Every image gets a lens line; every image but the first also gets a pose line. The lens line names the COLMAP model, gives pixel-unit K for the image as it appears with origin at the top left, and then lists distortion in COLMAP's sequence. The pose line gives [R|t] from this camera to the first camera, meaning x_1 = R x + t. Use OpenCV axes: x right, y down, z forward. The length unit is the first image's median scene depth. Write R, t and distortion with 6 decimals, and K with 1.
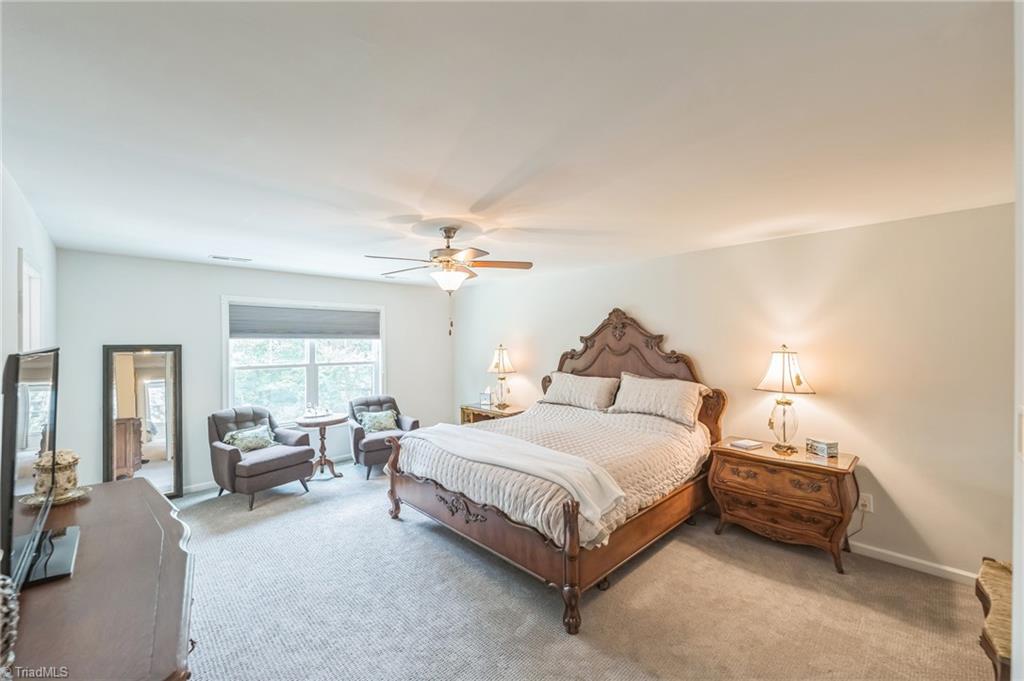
lens RADIAL K [[413.1, 0, 512.0], [0, 413.1, 340.5], [0, 0, 1]] dist [0.000945, 0.000077]
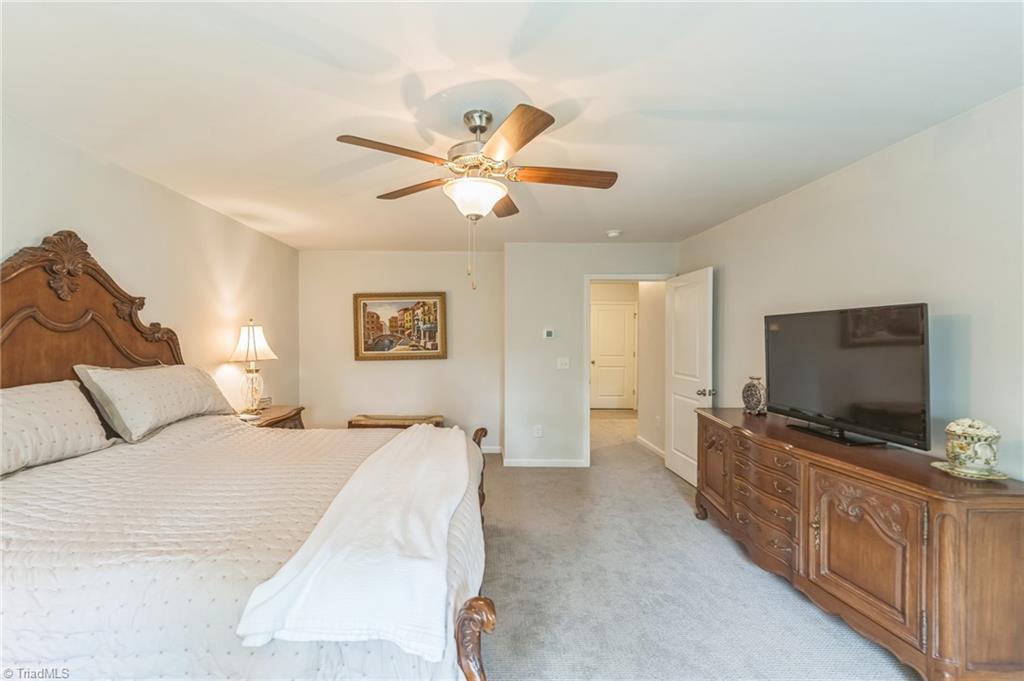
lens RADIAL K [[426.3, 0, 480.4], [0, 426.3, 341.7], [0, 0, 1]] dist [-0.000251, -0.000043]
pose [[-0.710411, -0.011379, 0.703695, -0.451805], [0.000210, 0.999866, 0.016381, 0.042322], [-0.703787, 0.011785, -0.710313, 1.079612]]
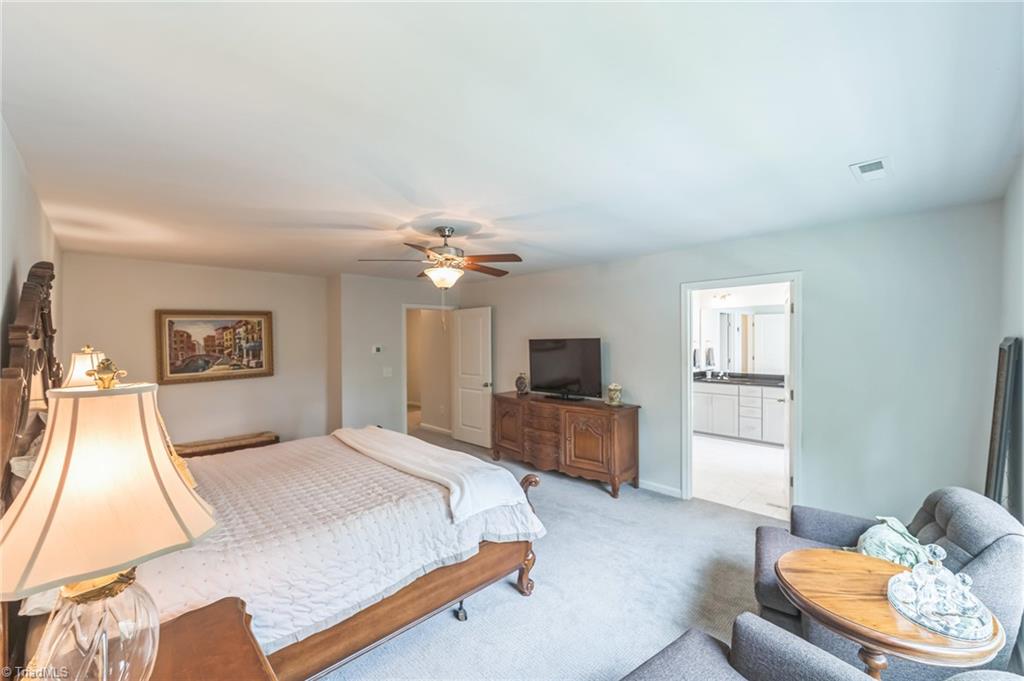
lens RADIAL K [[413.1, 0, 512.0], [0, 413.1, 340.5], [0, 0, 1]] dist [0.000945, 0.000077]
pose [[-0.999950, 0.009921, -0.001081, -0.235348], [0.009910, 0.999904, 0.009643, 0.001614], [0.001176, 0.009632, -0.999953, 1.510487]]
